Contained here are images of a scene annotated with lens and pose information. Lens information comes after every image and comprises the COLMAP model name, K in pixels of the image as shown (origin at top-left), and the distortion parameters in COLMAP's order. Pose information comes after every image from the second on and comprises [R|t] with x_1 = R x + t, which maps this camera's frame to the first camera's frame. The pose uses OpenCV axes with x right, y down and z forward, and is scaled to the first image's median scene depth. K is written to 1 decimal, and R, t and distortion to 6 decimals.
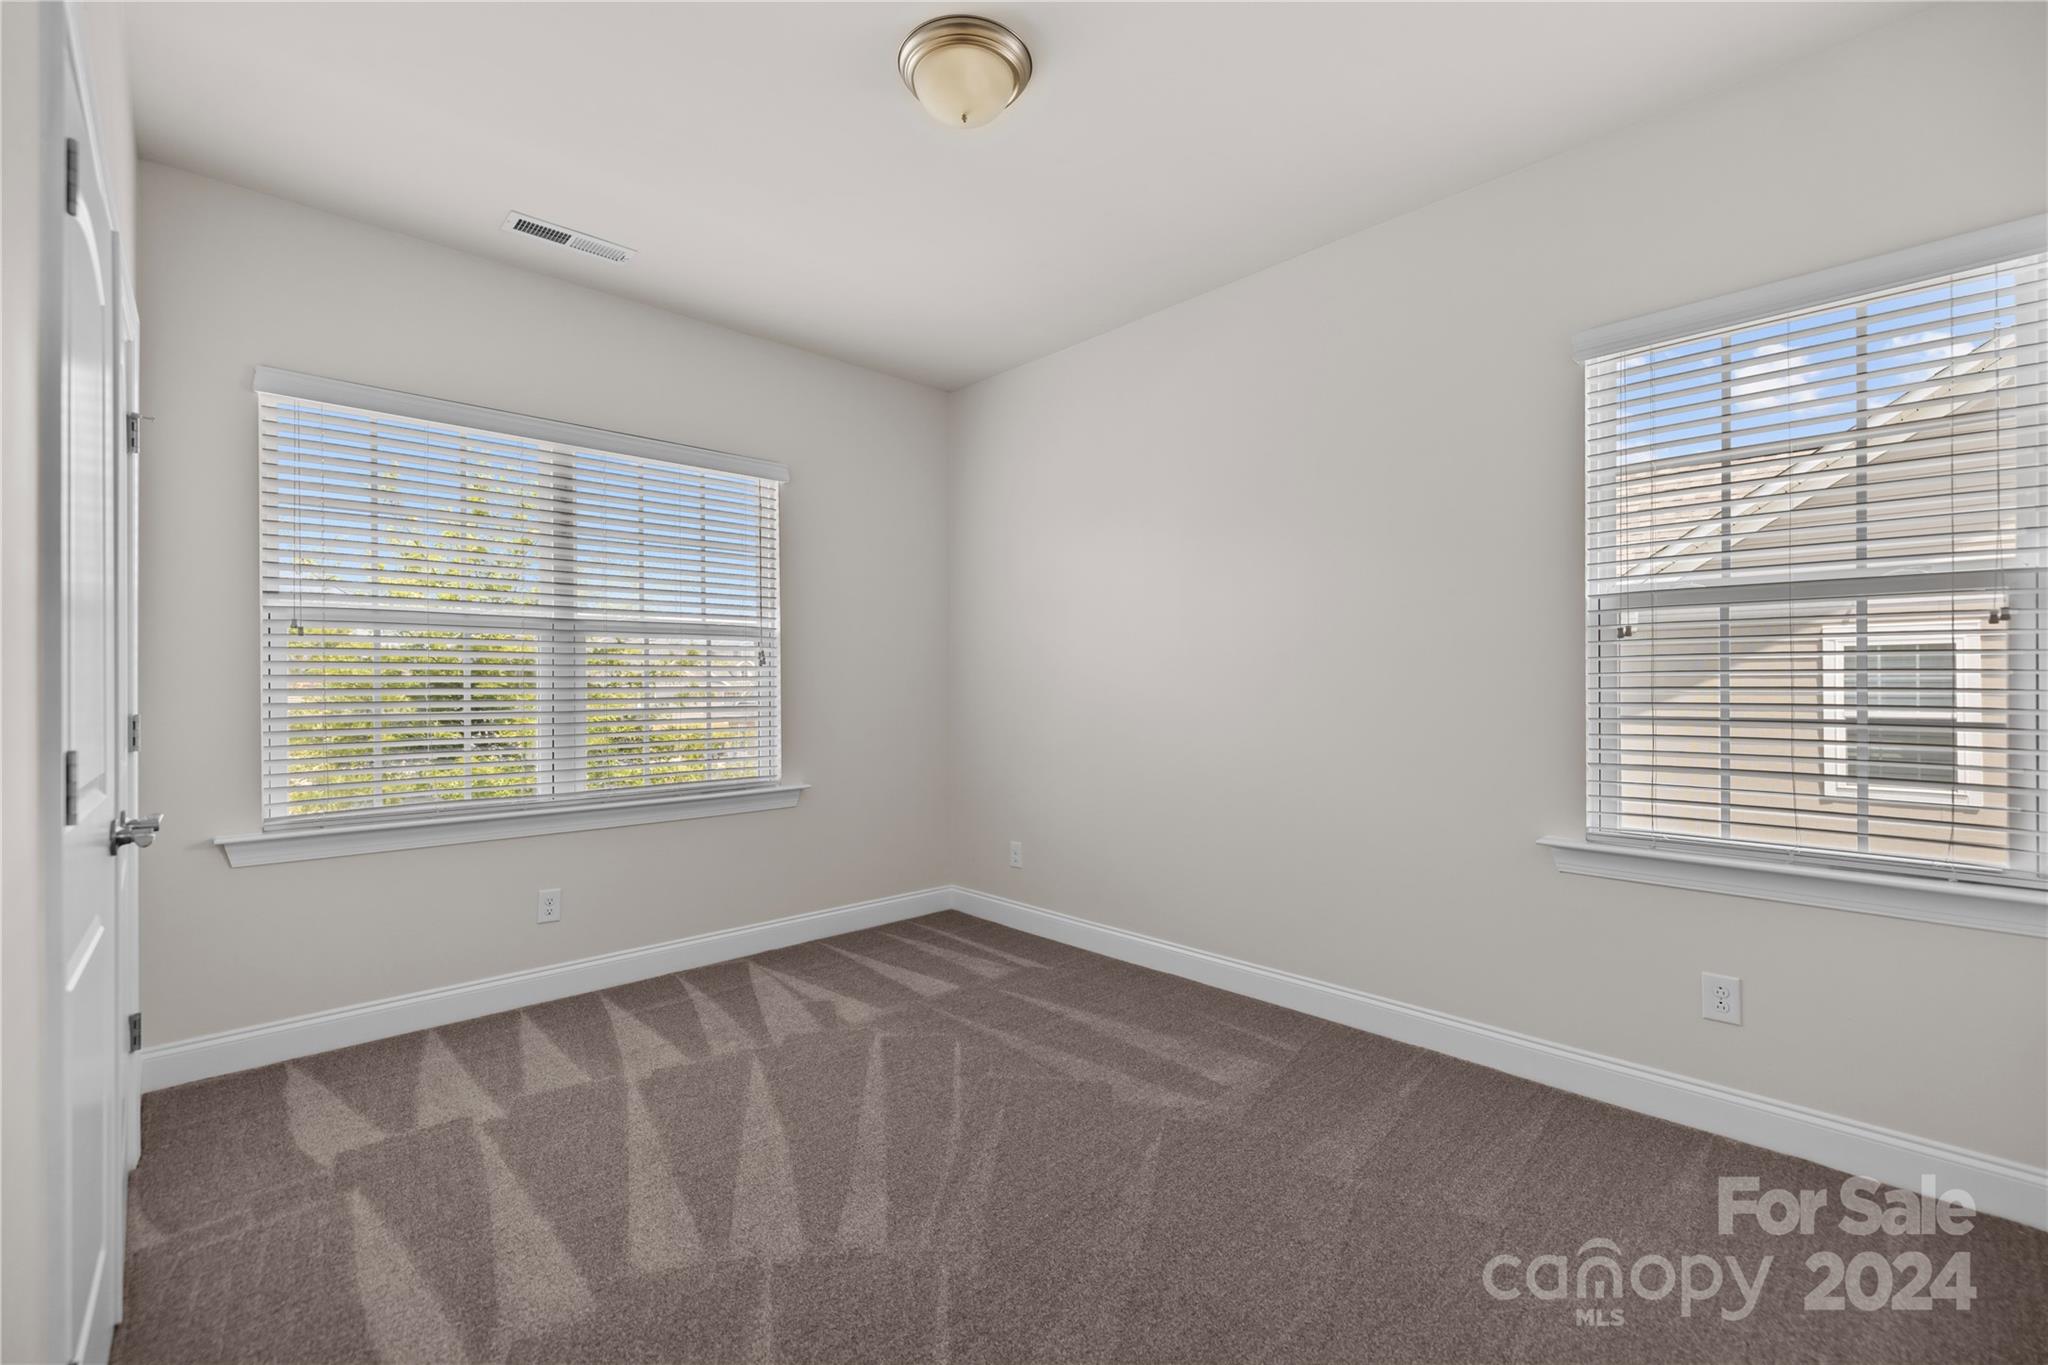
lens RADIAL K [[872.9, 0, 1041.7], [0, 872.9, 672.5], [0, 0, 1]] dist [-0.004011, 0.002123]
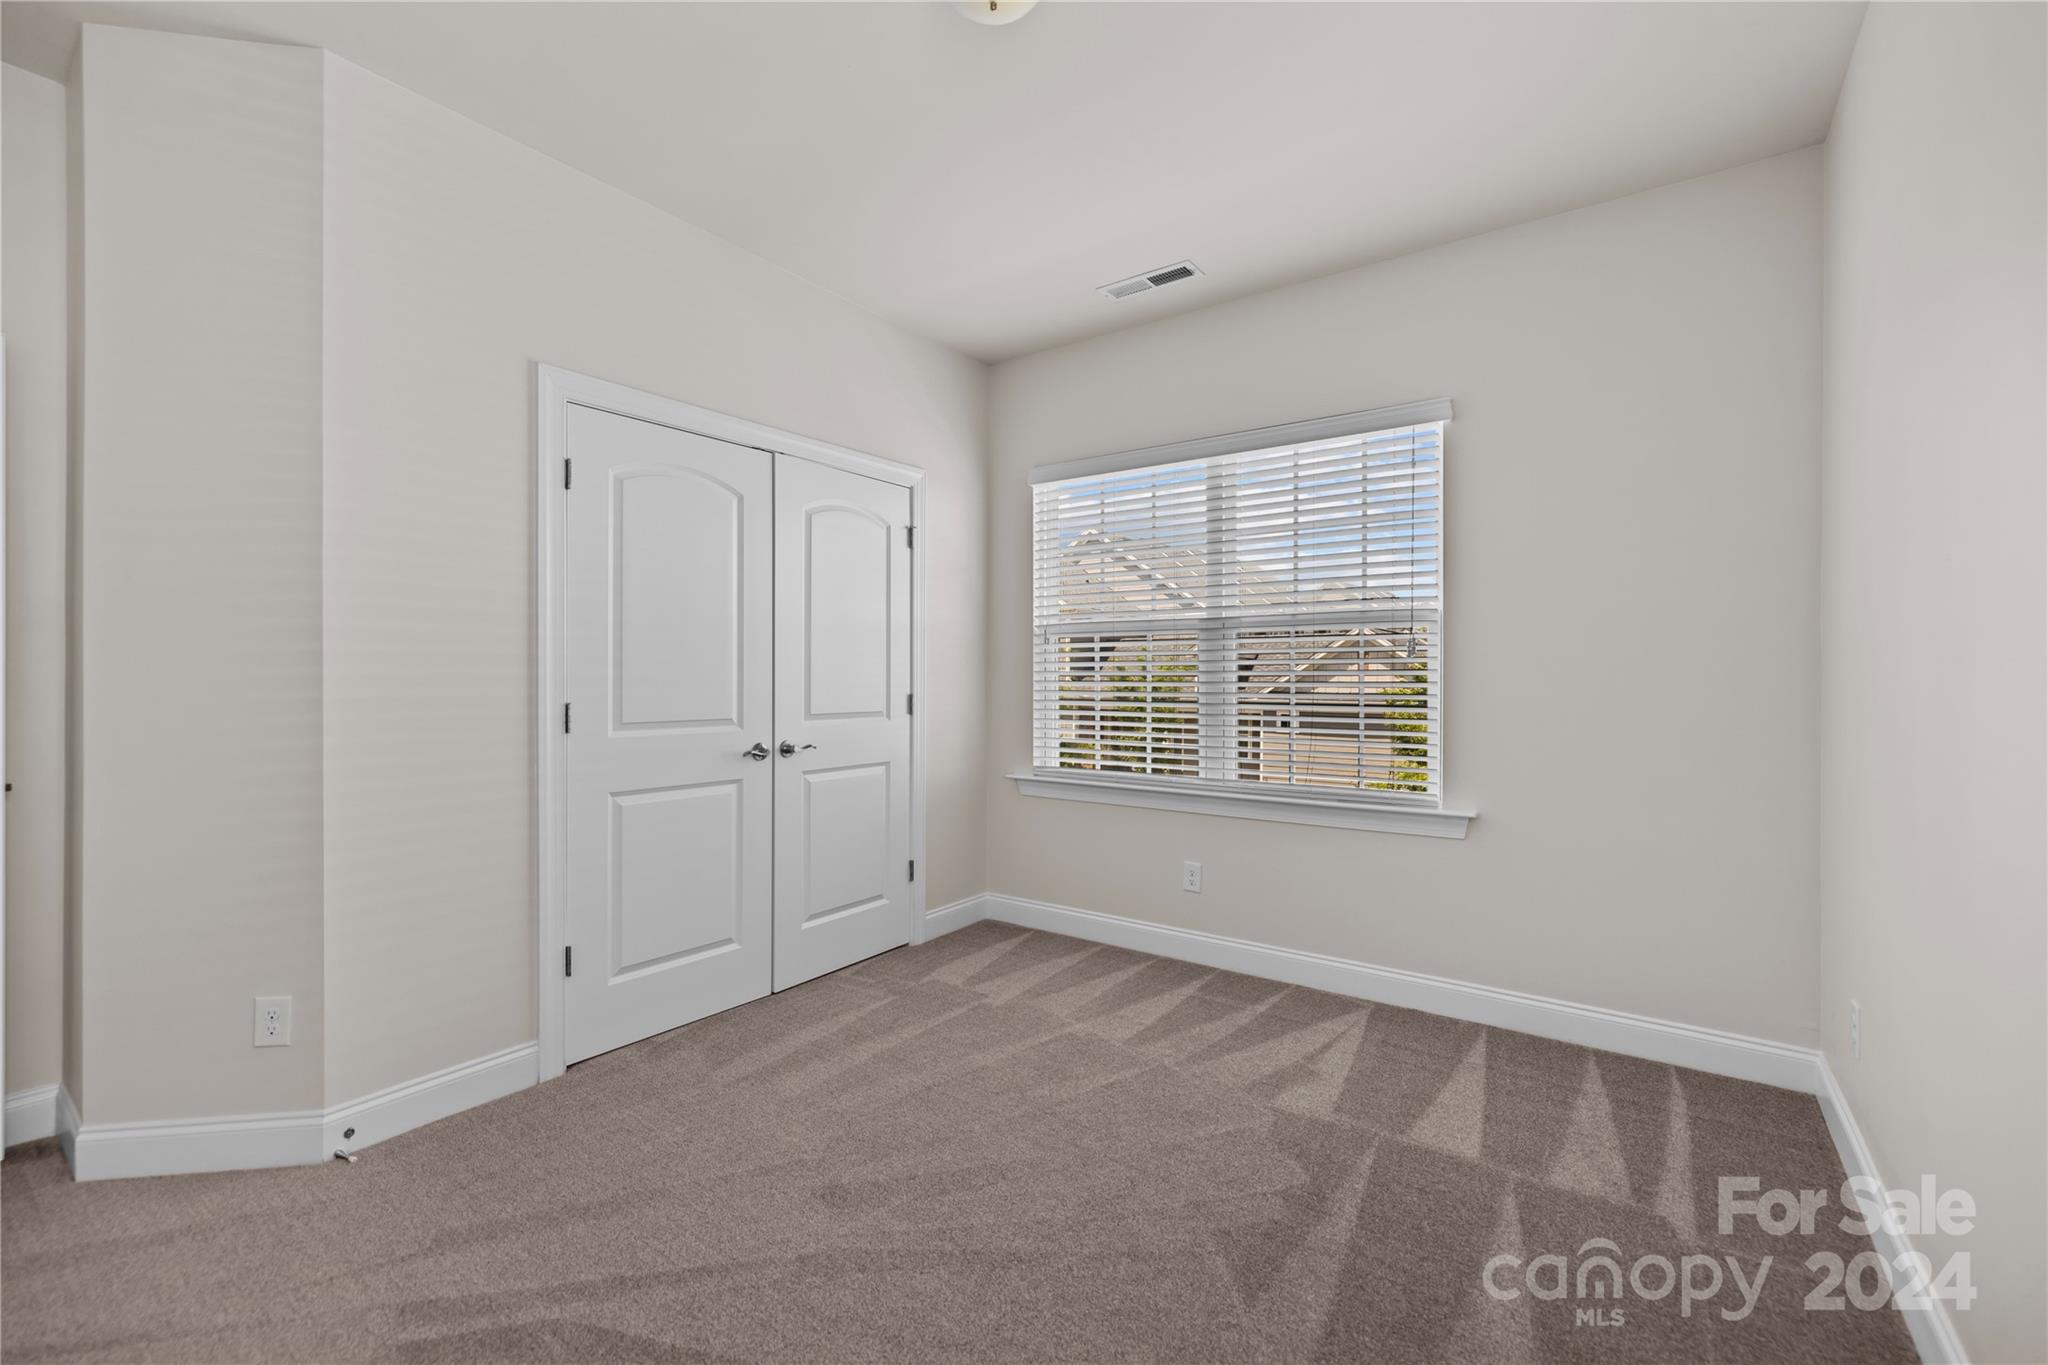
lens RADIAL K [[872.9, 0, 1010.5], [0, 872.9, 672.6], [0, 0, 1]] dist [-0.004011, 0.002123]
pose [[0.160707, -0.005393, -0.986987, 0.508983], [0.006600, 0.999969, -0.004389, 0.010200], [0.986980, -0.005808, 0.160737, 0.605840]]
